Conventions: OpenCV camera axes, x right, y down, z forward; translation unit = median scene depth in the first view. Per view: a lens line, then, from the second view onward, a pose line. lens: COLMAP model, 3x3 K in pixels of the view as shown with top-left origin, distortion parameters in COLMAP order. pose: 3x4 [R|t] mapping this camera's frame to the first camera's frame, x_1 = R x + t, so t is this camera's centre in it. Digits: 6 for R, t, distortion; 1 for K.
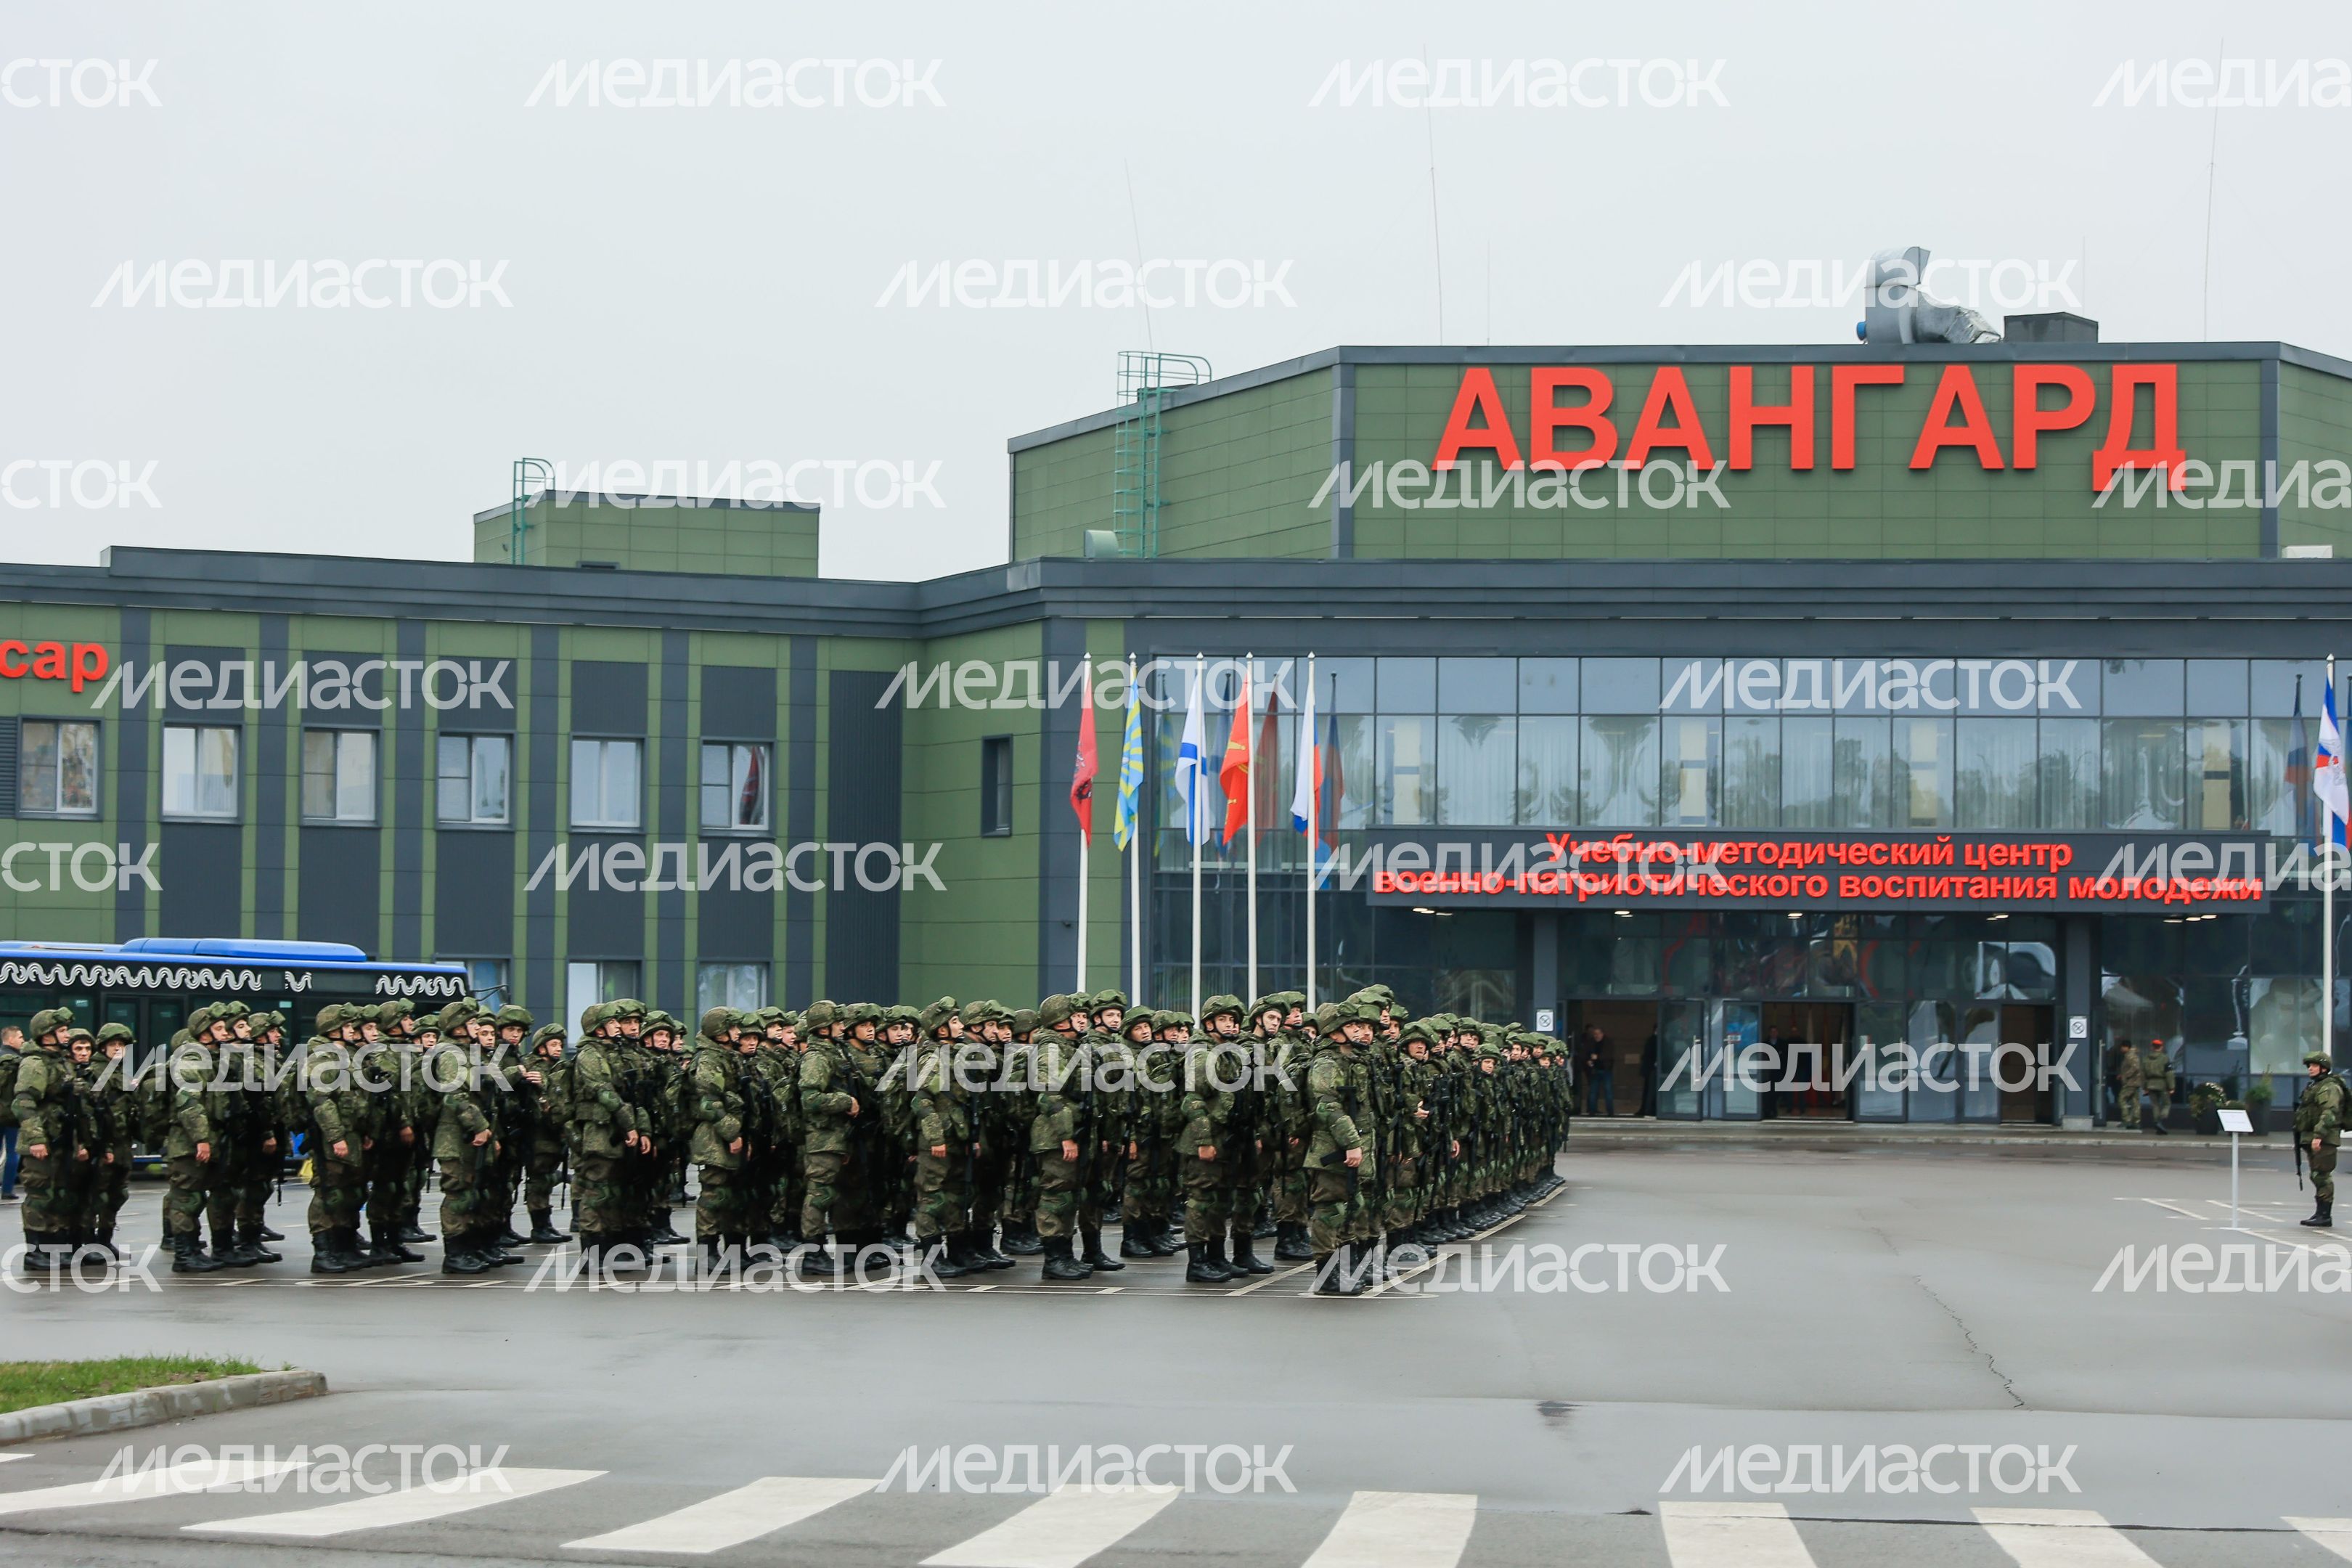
lens RADIAL K [[4759.1, 0, 1176.7], [0, 4759.1, 784.3], [0, 0, 1]] dist [-0.026801, 0.000000]
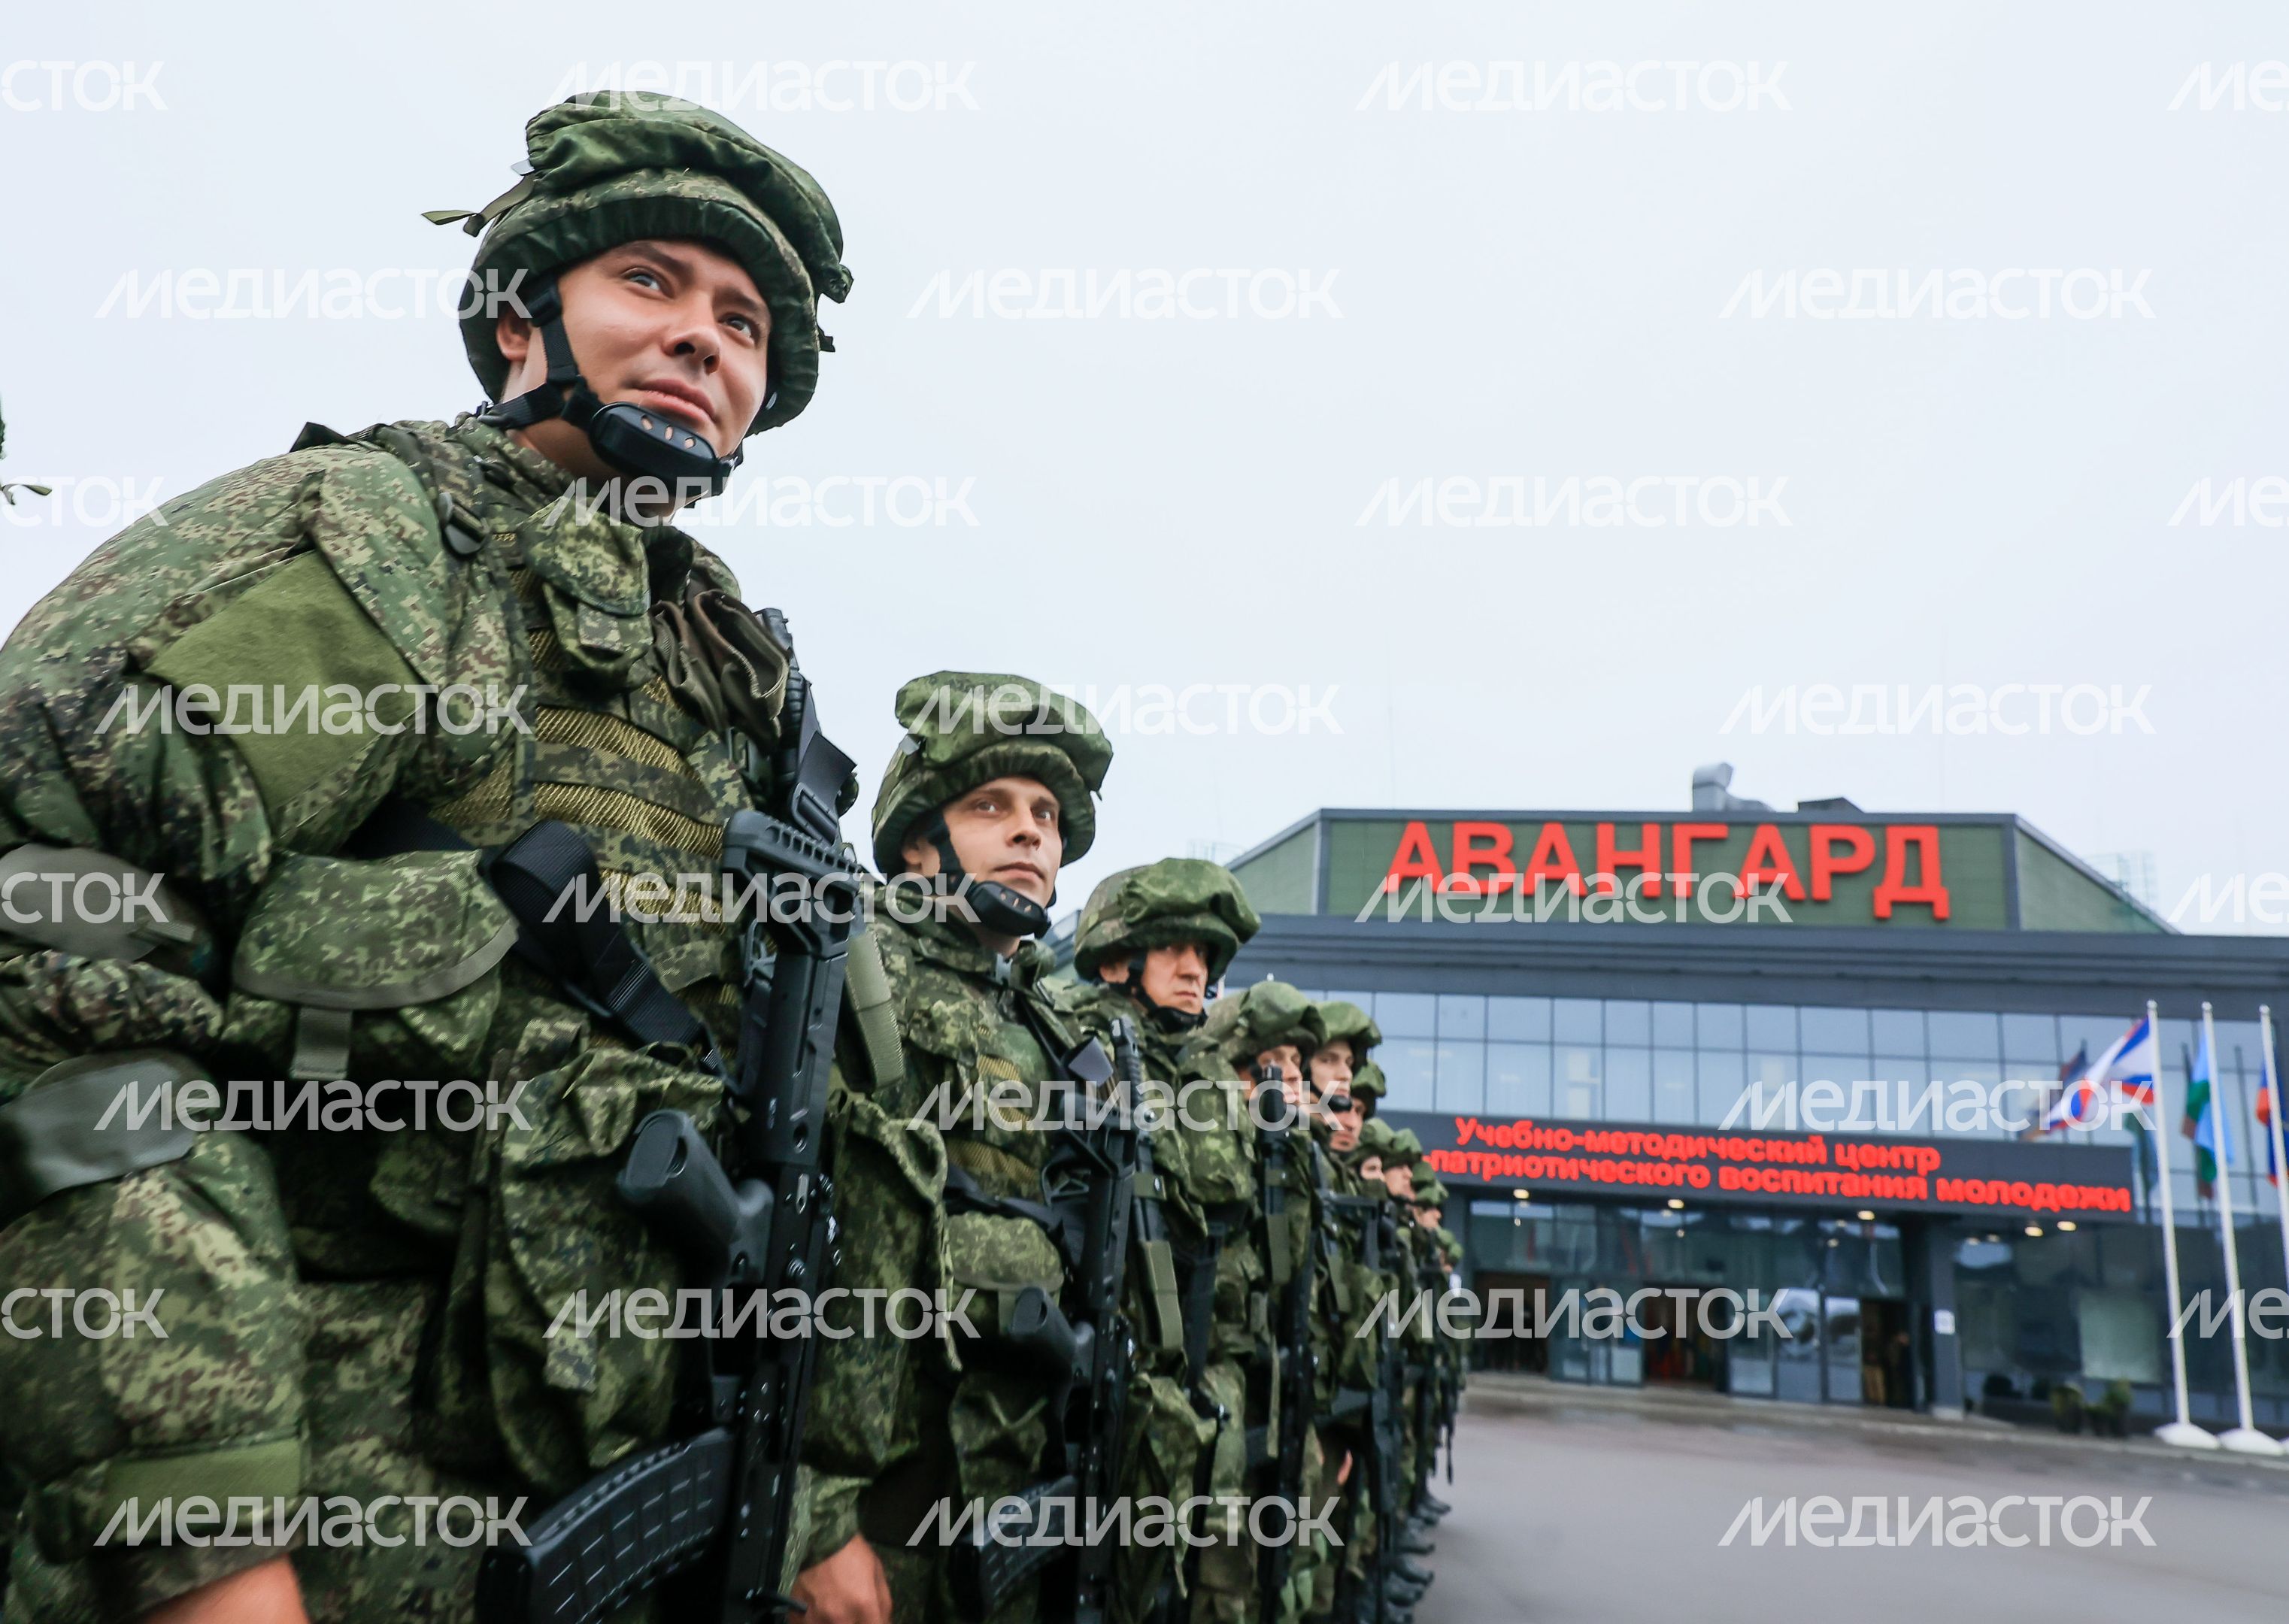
lens RADIAL K [[1664.5, 0, 1141.7], [0, 1664.5, 818.6], [0, 0, 1]] dist [-0.006961, -0.002266]
pose [[0.992289, 0.037588, -0.118111, 0.041188], [-0.065381, 0.968286, -0.241137, 0.038287], [0.105302, 0.247000, 0.963277, 0.518555]]
